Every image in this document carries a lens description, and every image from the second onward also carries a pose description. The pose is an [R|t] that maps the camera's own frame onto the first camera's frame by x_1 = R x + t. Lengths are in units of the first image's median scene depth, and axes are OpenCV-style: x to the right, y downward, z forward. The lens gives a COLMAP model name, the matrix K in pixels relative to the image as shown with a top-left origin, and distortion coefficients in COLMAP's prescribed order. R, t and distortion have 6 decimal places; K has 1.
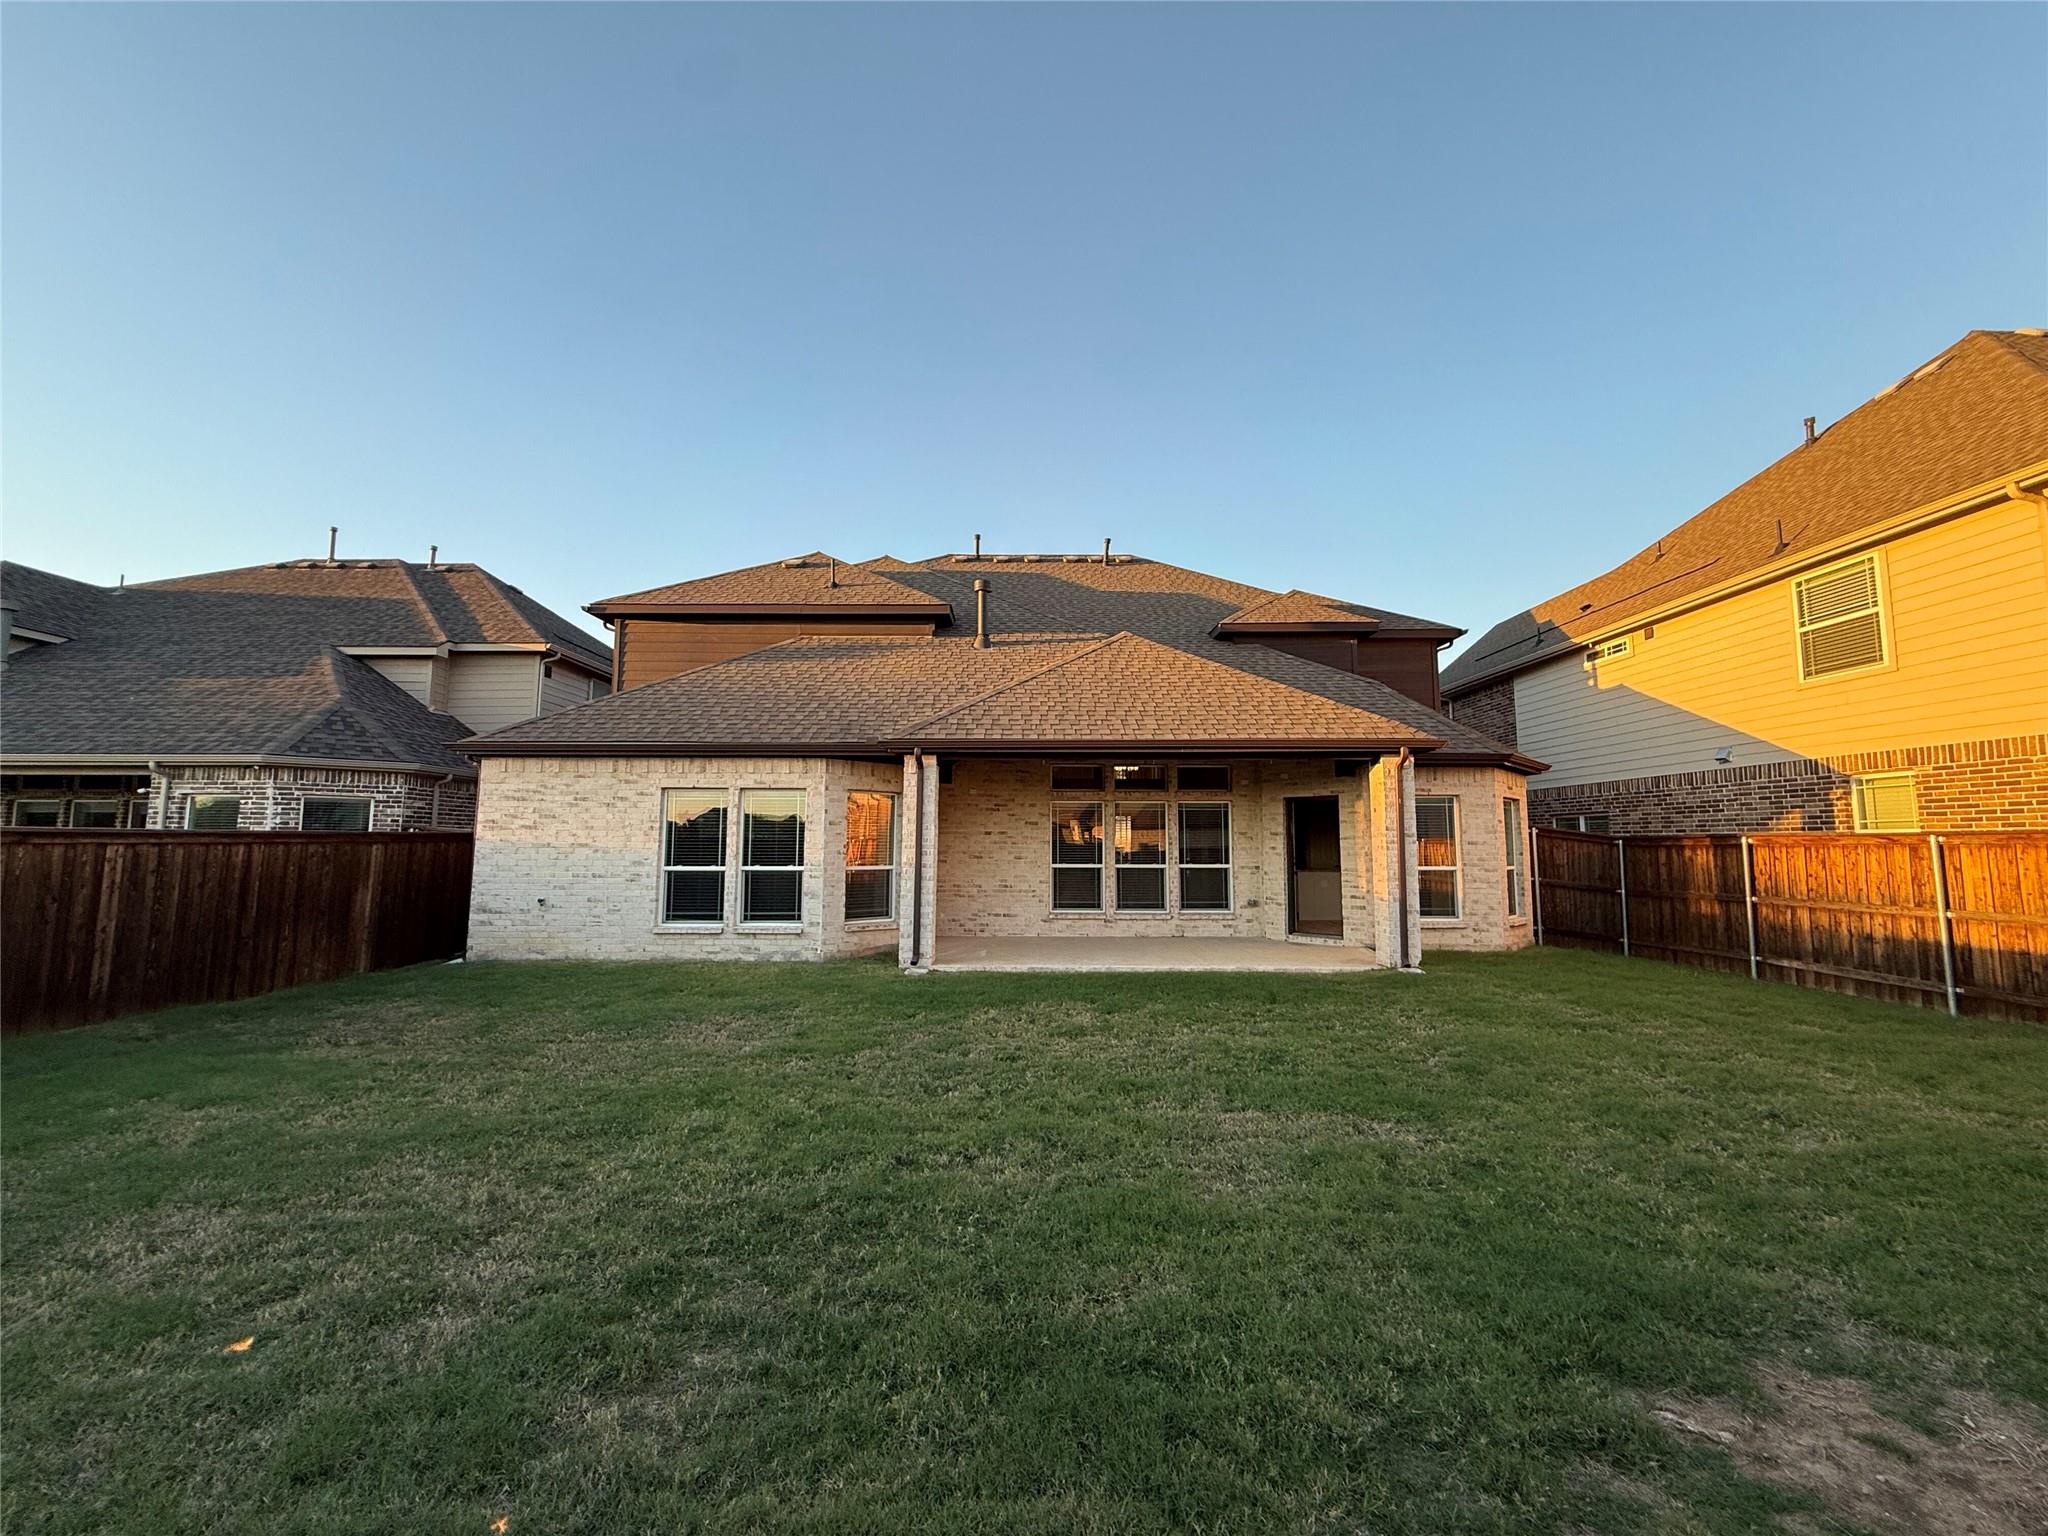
lens RADIAL K [[817.0, 0, 1013.8], [0, 817.0, 765.9], [0, 0, 1]] dist [0.001943, -0.000066]
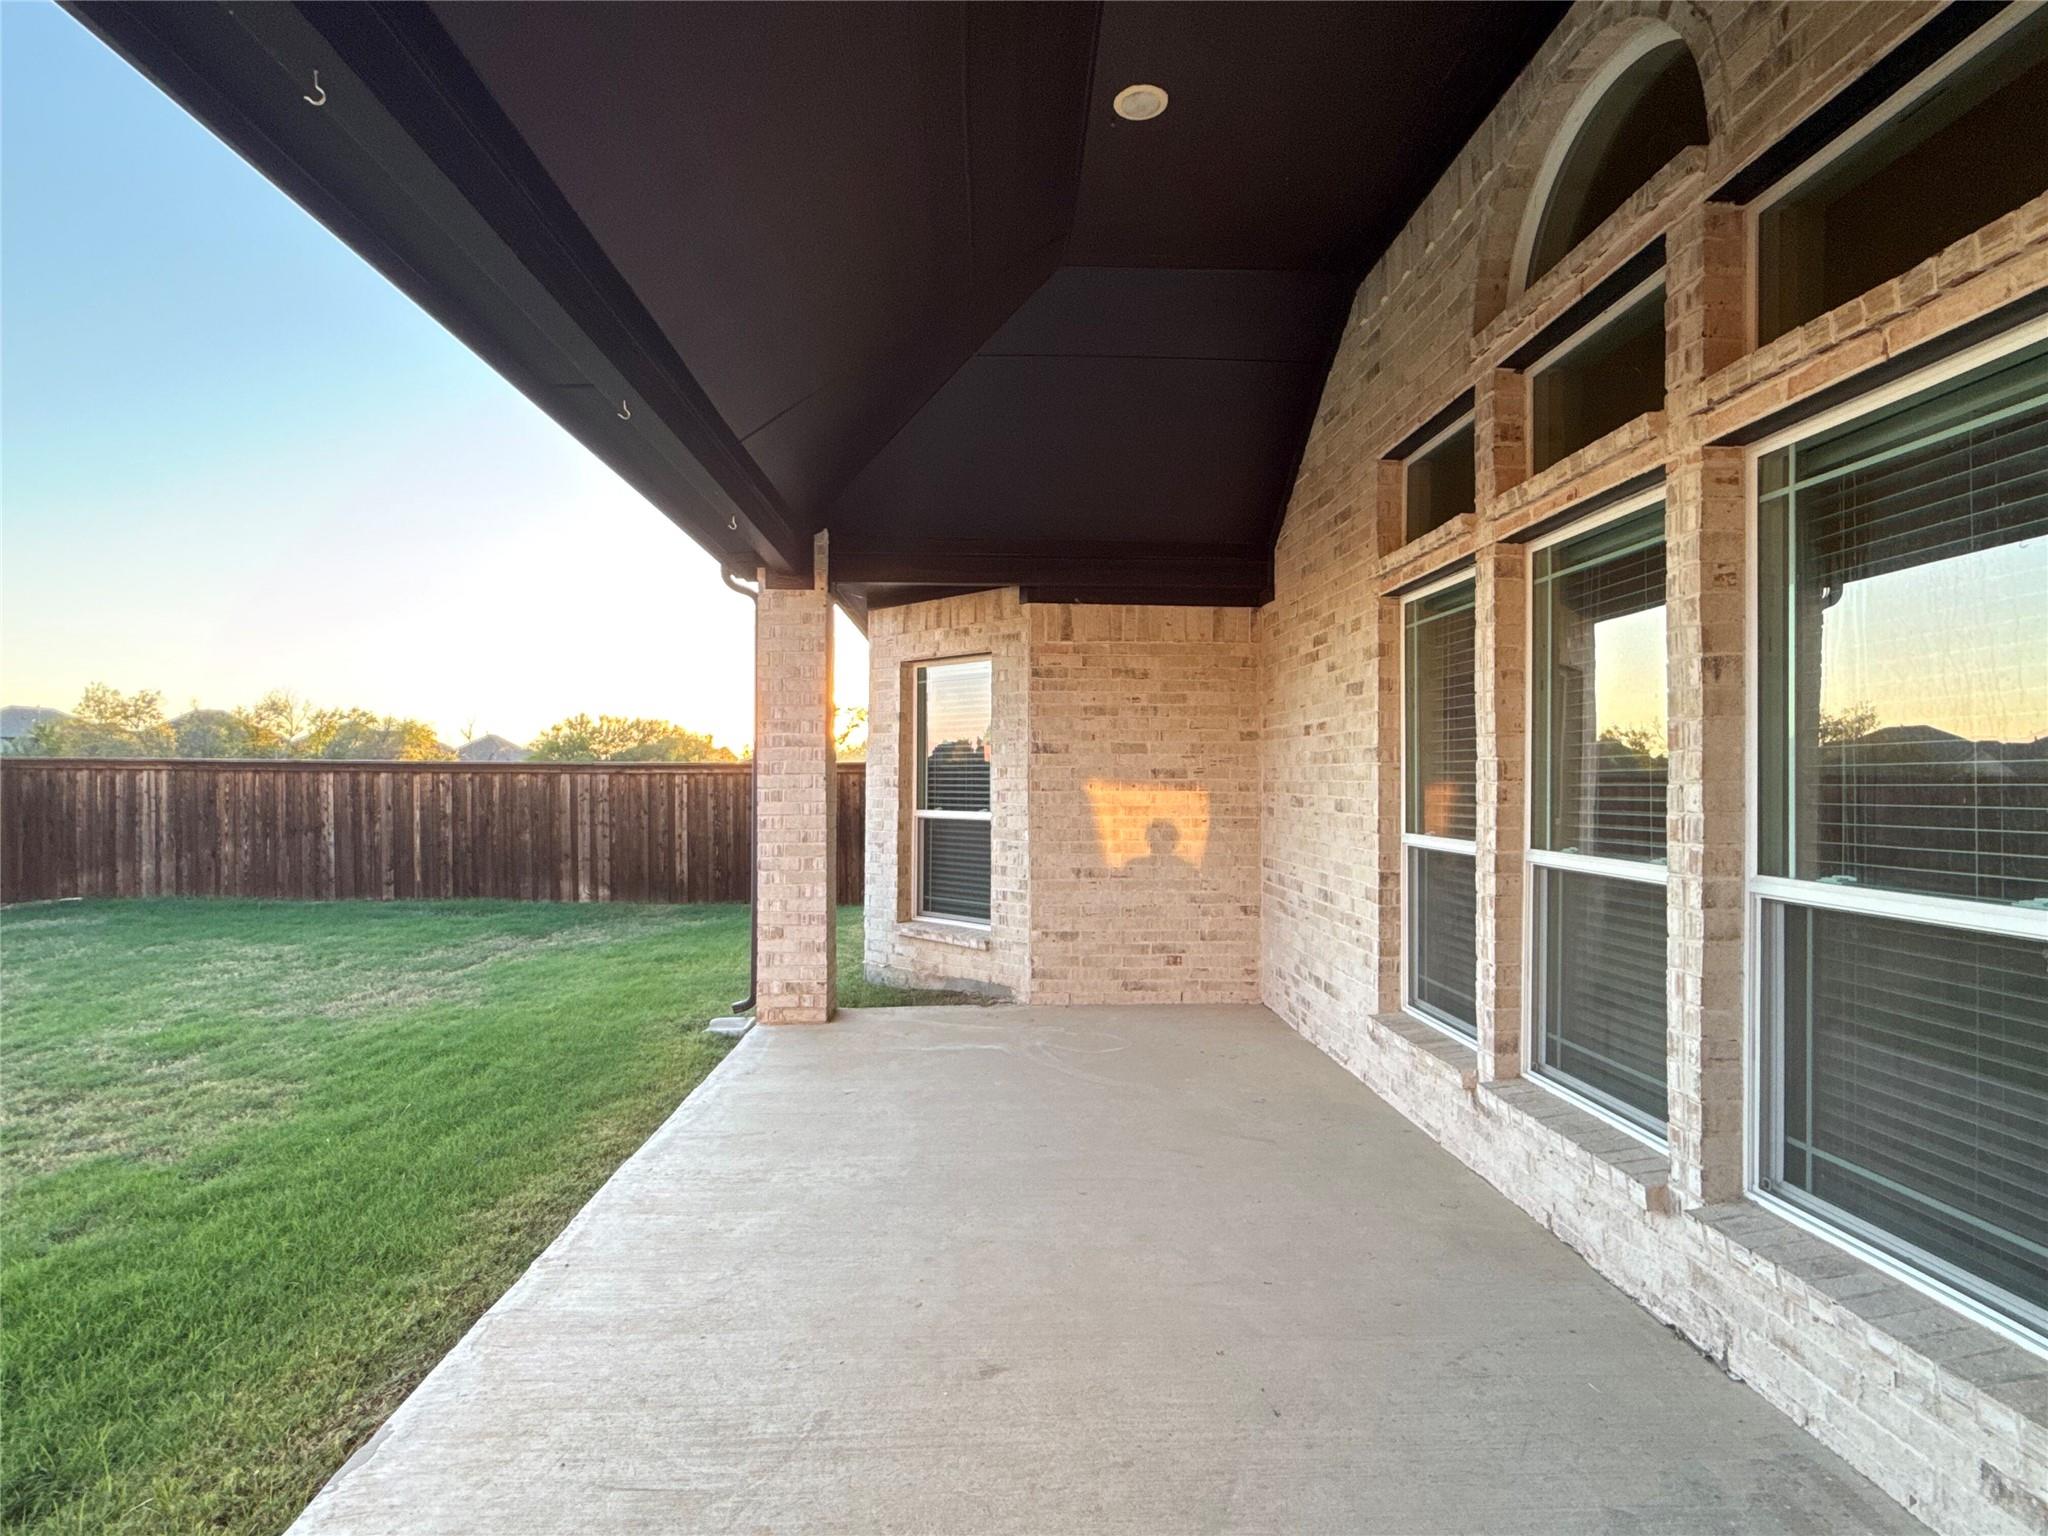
lens RADIAL K [[1041.9, 0, 1031.9], [0, 1041.9, 772.3], [0, 0, 1]] dist [0.003031, -0.000216]
pose [[0.065772, -0.009797, -0.997787, 0.401165], [0.093836, 0.995581, -0.003589, 0.095482], [0.993413, -0.093392, 0.066401, 0.907207]]
